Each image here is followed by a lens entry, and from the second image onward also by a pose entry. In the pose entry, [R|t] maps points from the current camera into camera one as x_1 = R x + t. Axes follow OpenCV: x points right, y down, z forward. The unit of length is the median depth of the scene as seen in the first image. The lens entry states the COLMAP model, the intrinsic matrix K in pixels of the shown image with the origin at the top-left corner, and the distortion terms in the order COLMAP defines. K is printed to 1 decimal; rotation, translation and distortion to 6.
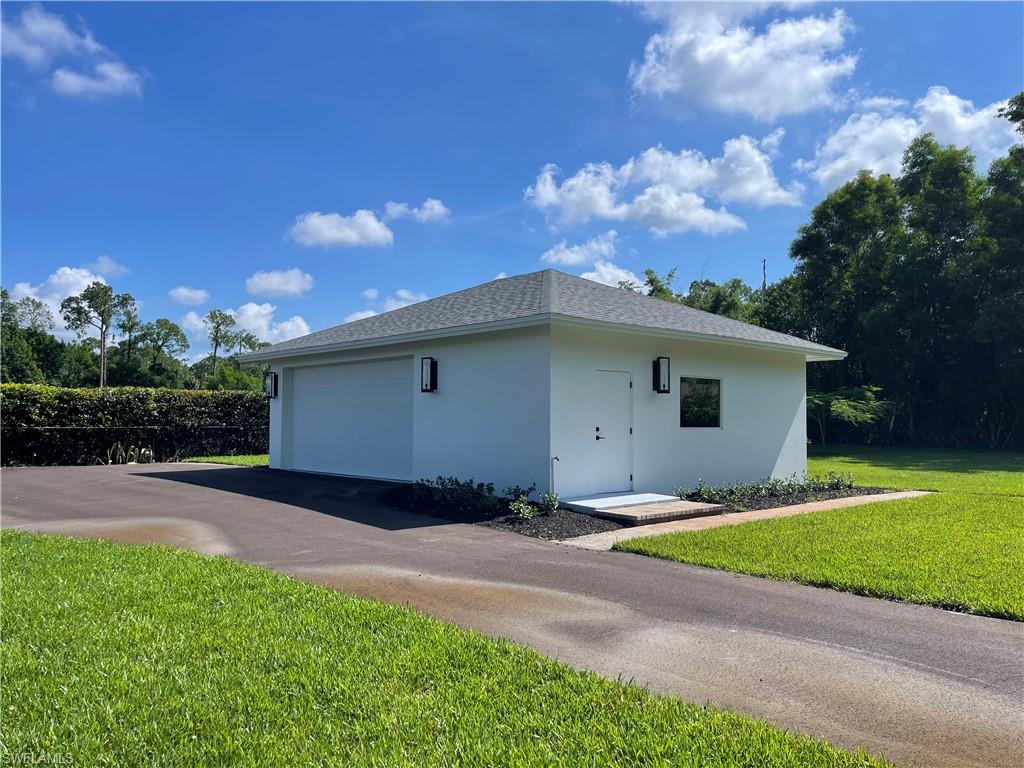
lens RADIAL K [[771.9, 0, 512.0], [0, 771.9, 384.0], [0, 0, 1]] dist [0.083836, -0.095472]
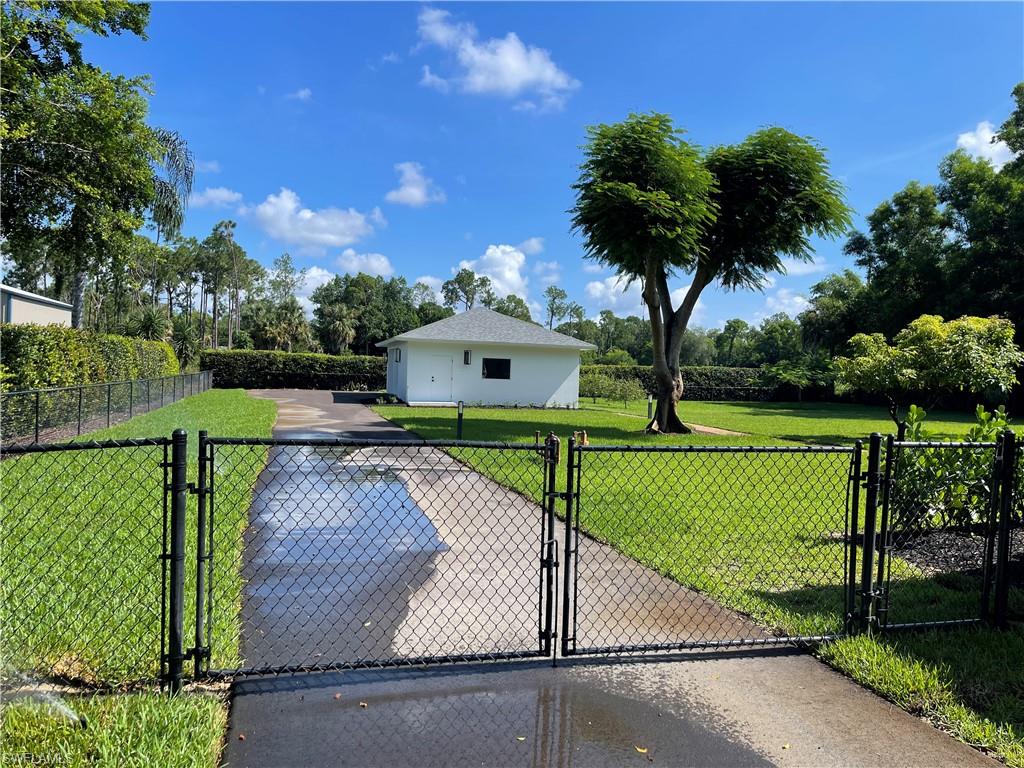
lens RADIAL K [[771.9, 0, 512.0], [0, 771.9, 384.0], [0, 0, 1]] dist [0.083836, -0.095472]
pose [[0.884196, 0.032634, -0.465976, 0.838443], [-0.009115, 0.998572, 0.052637, -0.032507], [0.467028, -0.042294, 0.883230, -0.648772]]
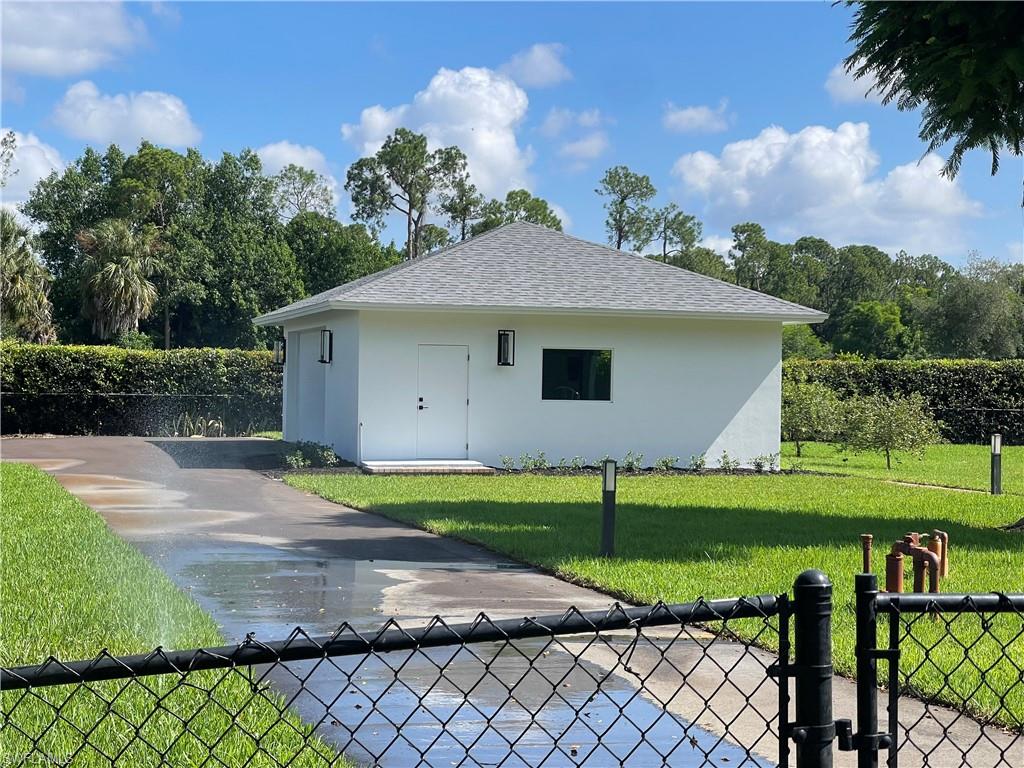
lens RADIAL K [[1911.7, 0, 512.0], [0, 1911.7, 384.0], [0, 0, 1]] dist [0.024342, 0.139225]
pose [[0.887073, 0.009044, -0.461540, 0.757610], [0.010015, 0.999196, 0.038829, -0.034069], [0.461520, -0.039067, 0.886269, -0.679115]]
